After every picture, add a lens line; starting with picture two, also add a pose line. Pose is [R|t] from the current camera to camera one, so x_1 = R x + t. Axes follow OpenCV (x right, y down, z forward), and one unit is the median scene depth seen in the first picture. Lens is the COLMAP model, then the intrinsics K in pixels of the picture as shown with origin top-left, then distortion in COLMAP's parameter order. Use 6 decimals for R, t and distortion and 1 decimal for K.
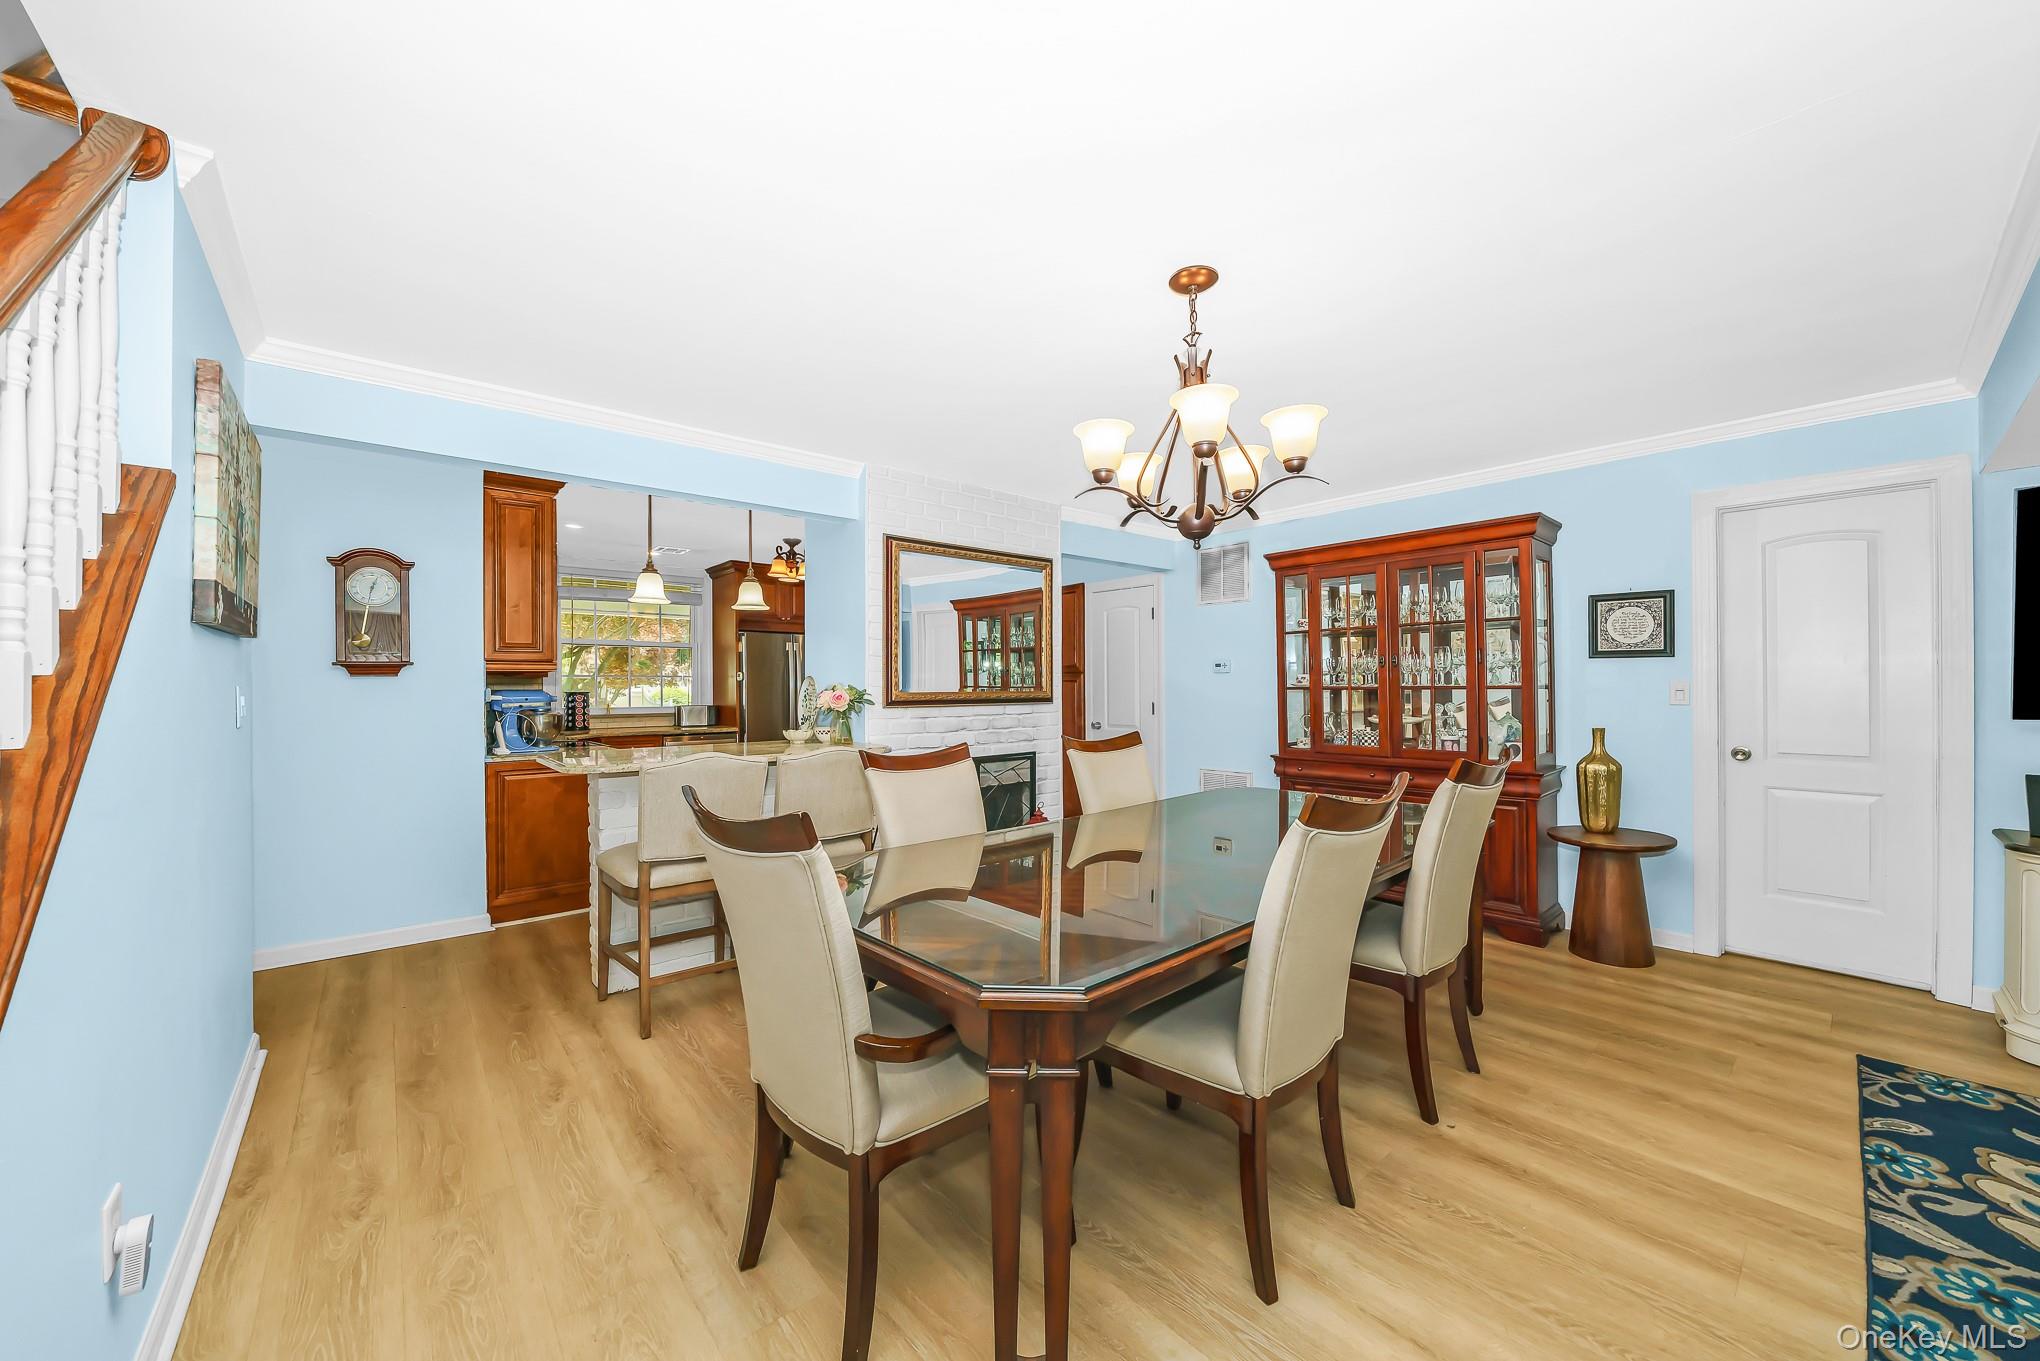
lens RADIAL K [[724.8, 0, 1009.5], [0, 724.8, 686.6], [0, 0, 1]] dist [-0.008225, -0.000208]
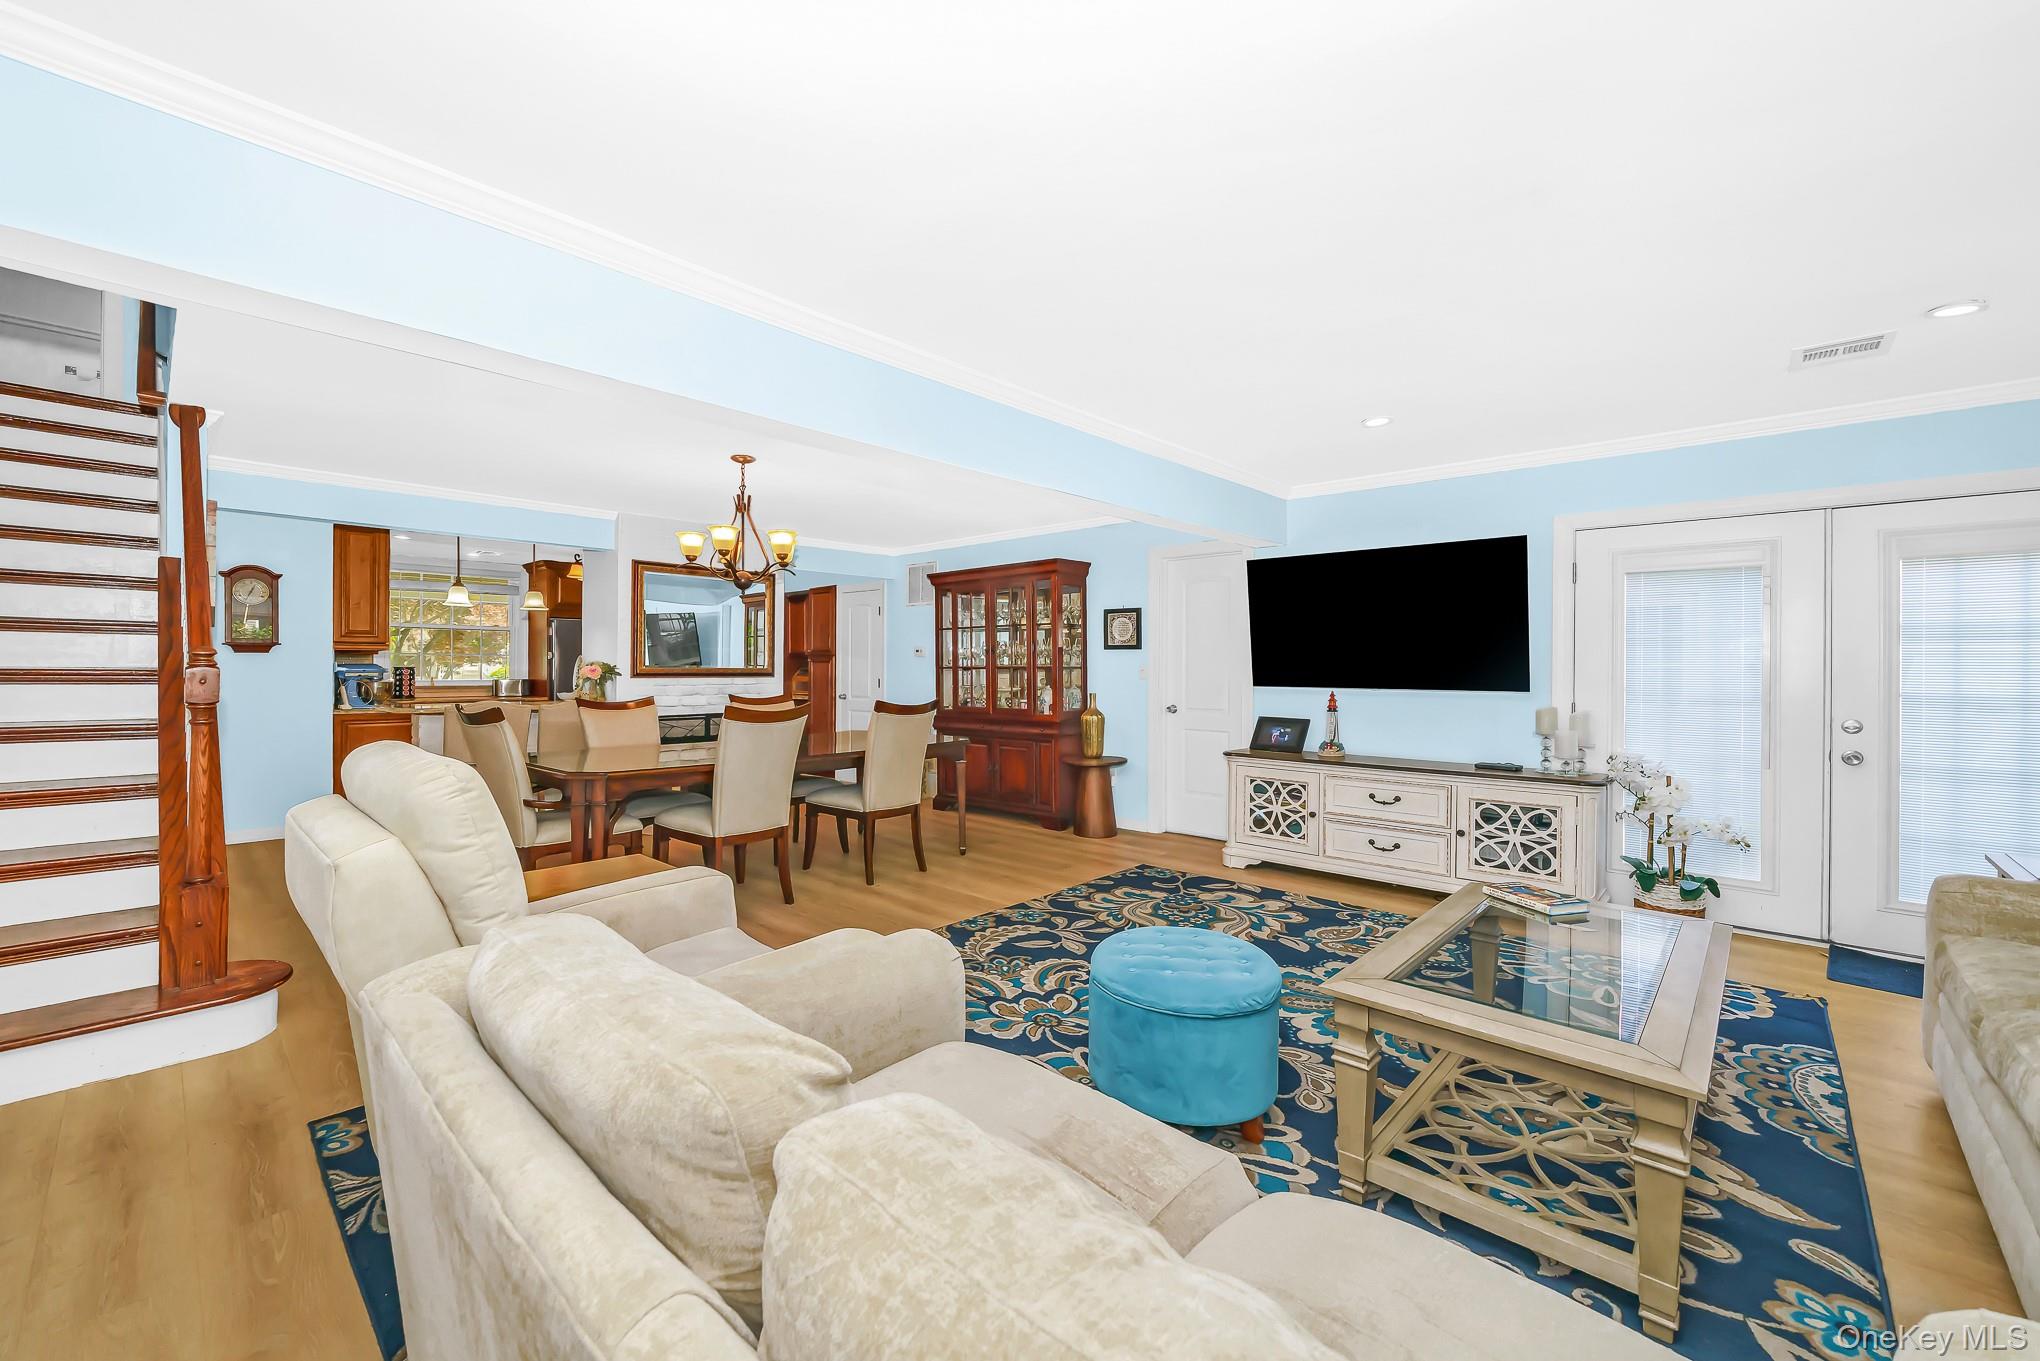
lens RADIAL K [[792.9, 0, 1018.4], [0, 792.9, 670.0], [0, 0, 1]] dist [-0.001865, -0.000315]
pose [[0.992633, 0.008397, 0.120866, 0.413036], [-0.008436, 0.999964, -0.000185, 0.007085], [-0.120864, -0.000836, 0.992669, -0.692842]]
